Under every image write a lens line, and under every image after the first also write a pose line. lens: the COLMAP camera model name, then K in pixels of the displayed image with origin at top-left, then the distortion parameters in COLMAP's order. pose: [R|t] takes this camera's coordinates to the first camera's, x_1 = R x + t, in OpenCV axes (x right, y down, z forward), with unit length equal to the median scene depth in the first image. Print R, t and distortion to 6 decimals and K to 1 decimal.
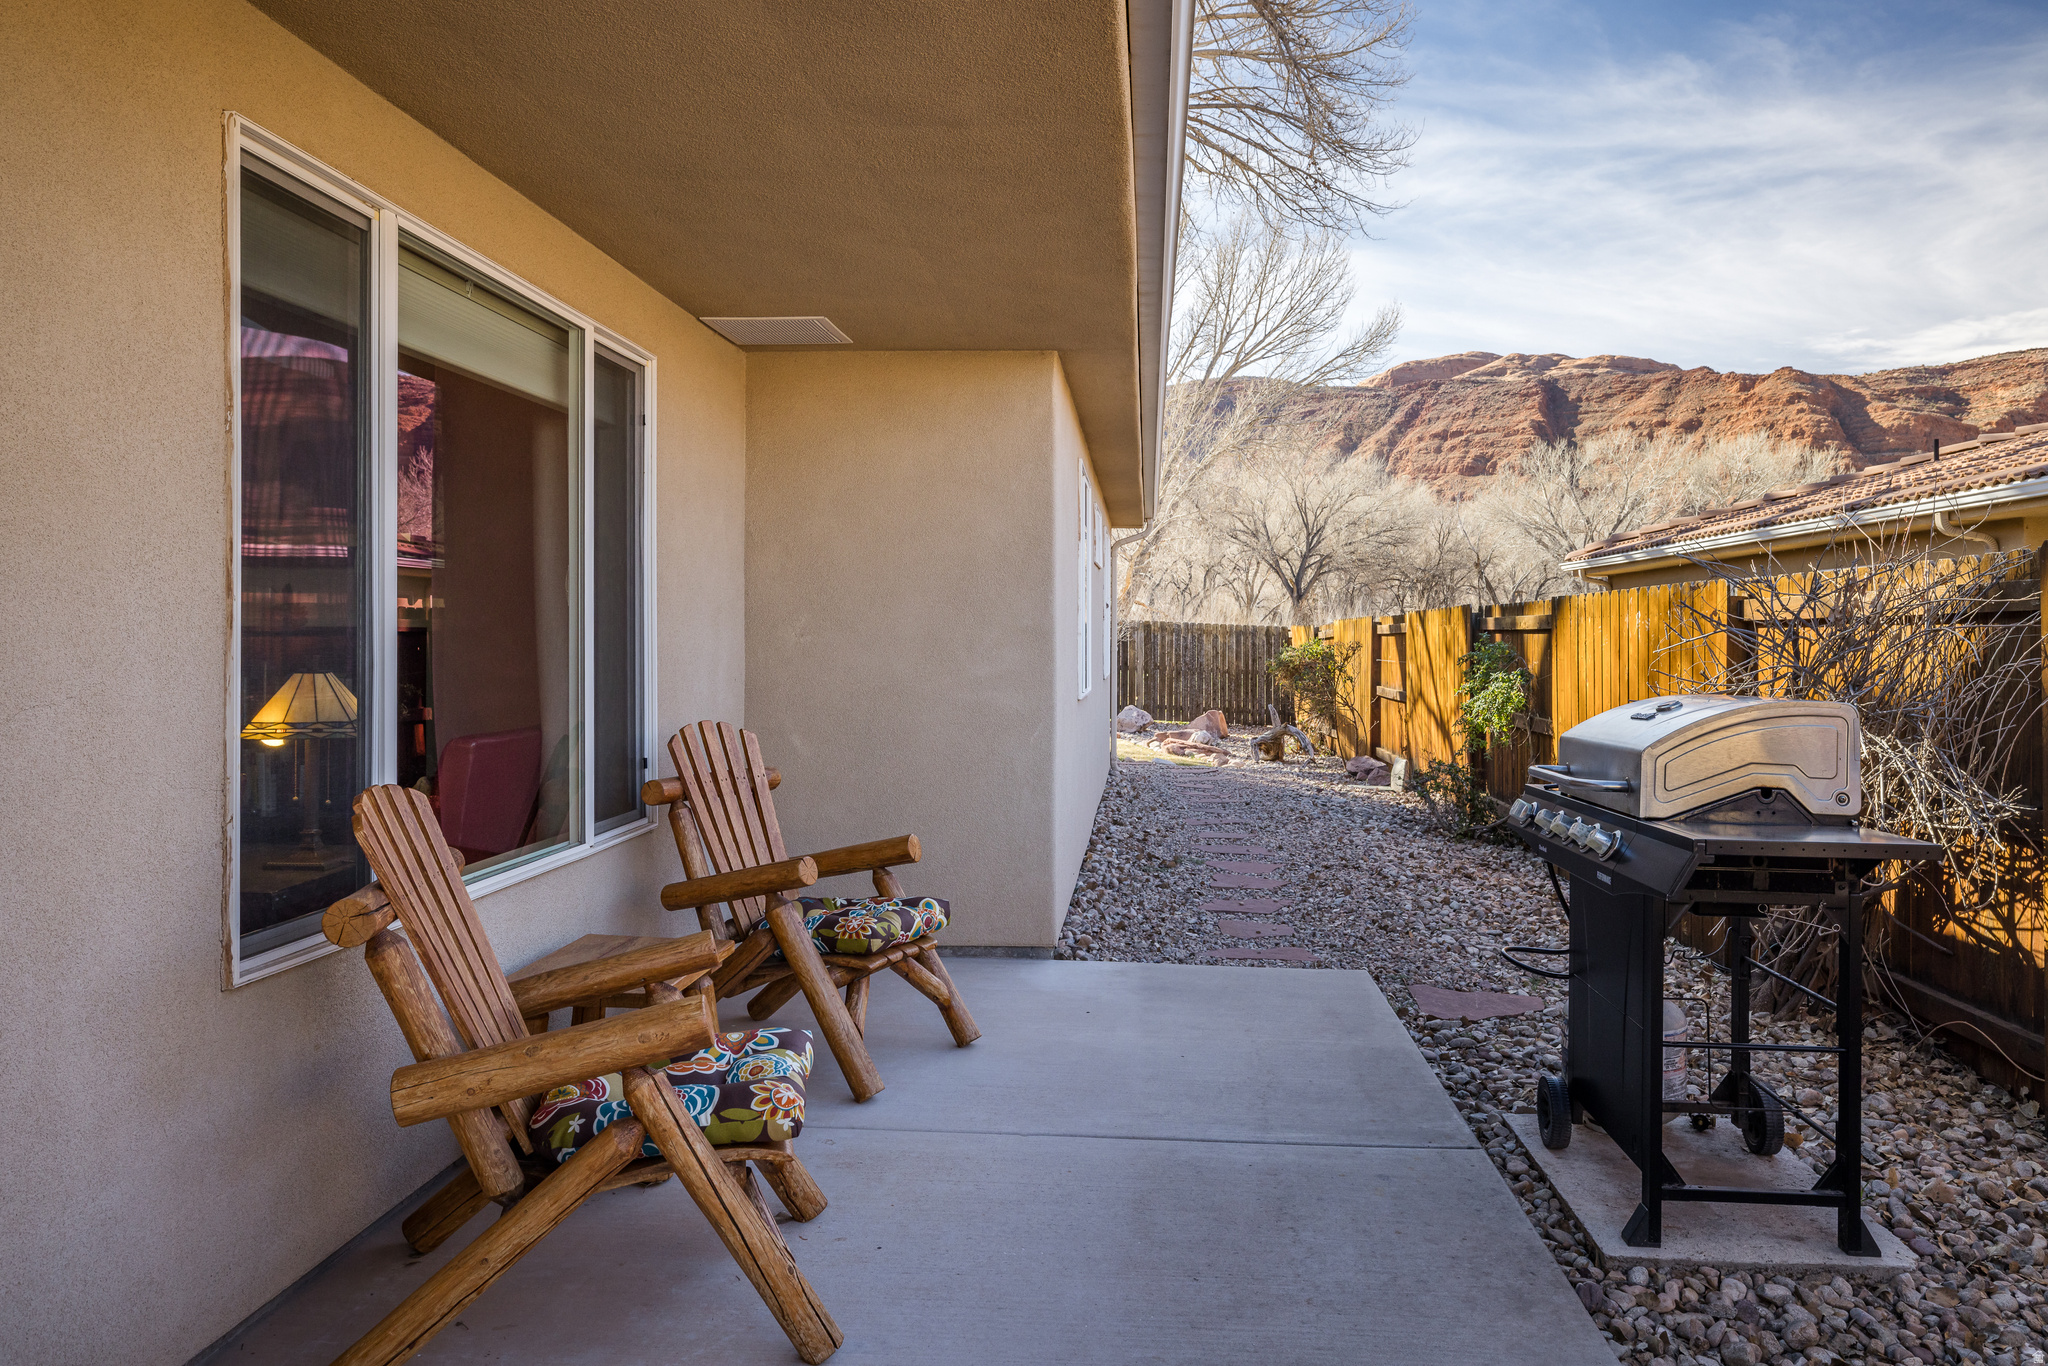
lens RADIAL K [[1508.6, 0, 1030.9], [0, 1508.6, 651.6], [0, 0, 1]] dist [-0.000662, -0.000321]
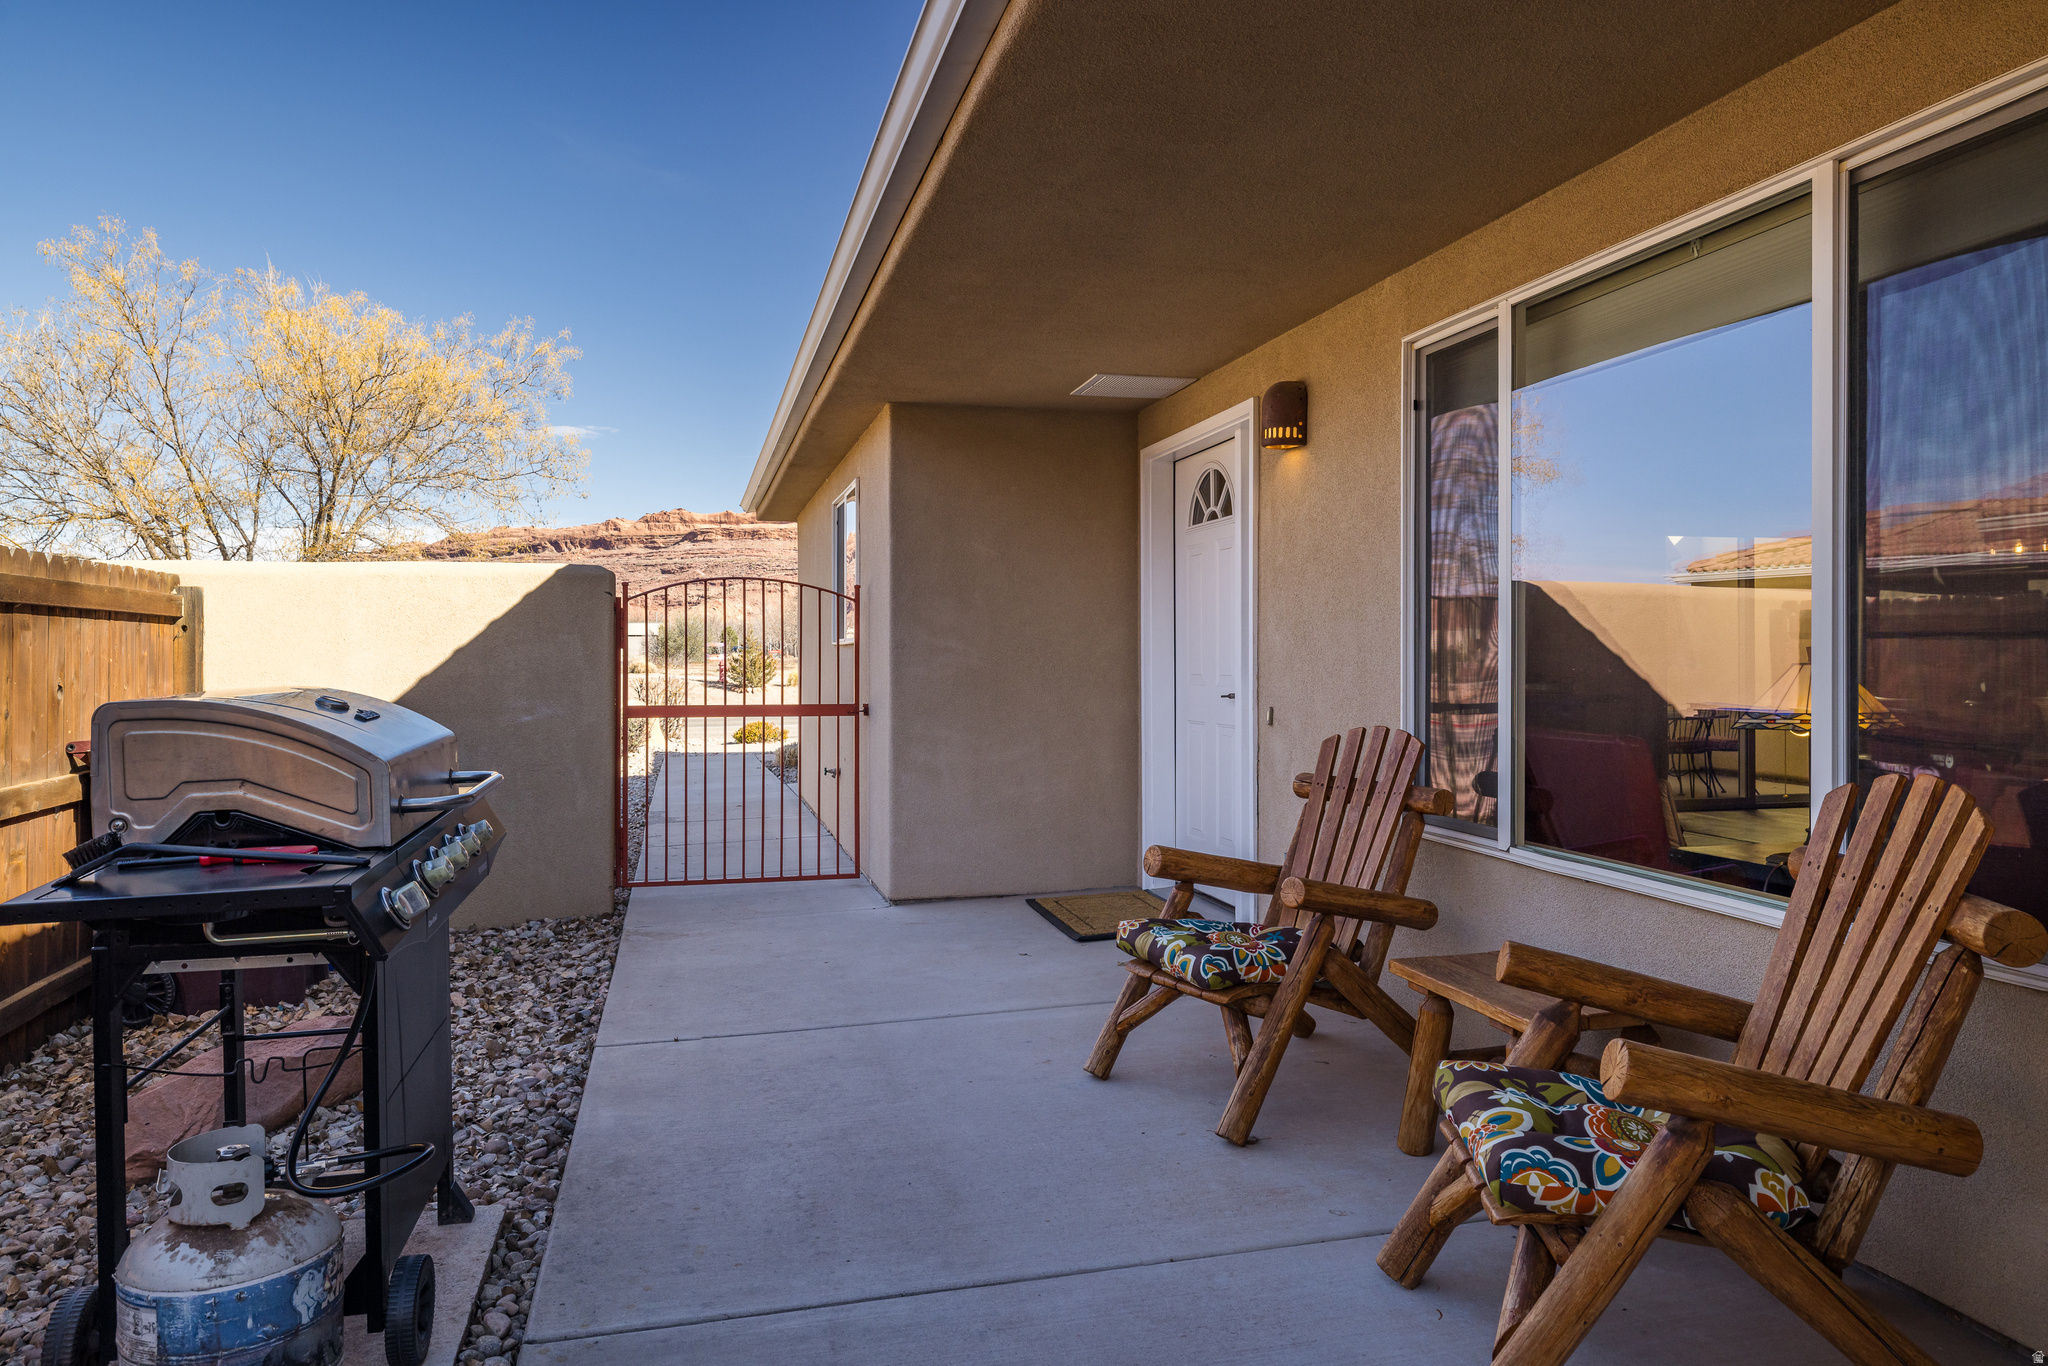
lens RADIAL K [[1508.6, 0, 1030.9], [0, 1508.6, 651.6], [0, 0, 1]] dist [-0.000662, -0.000321]
pose [[-0.953058, -0.006110, -0.302728, 0.050341], [-0.009488, 0.999908, 0.009689, -0.000135], [0.302641, 0.012106, -0.953028, 0.301740]]
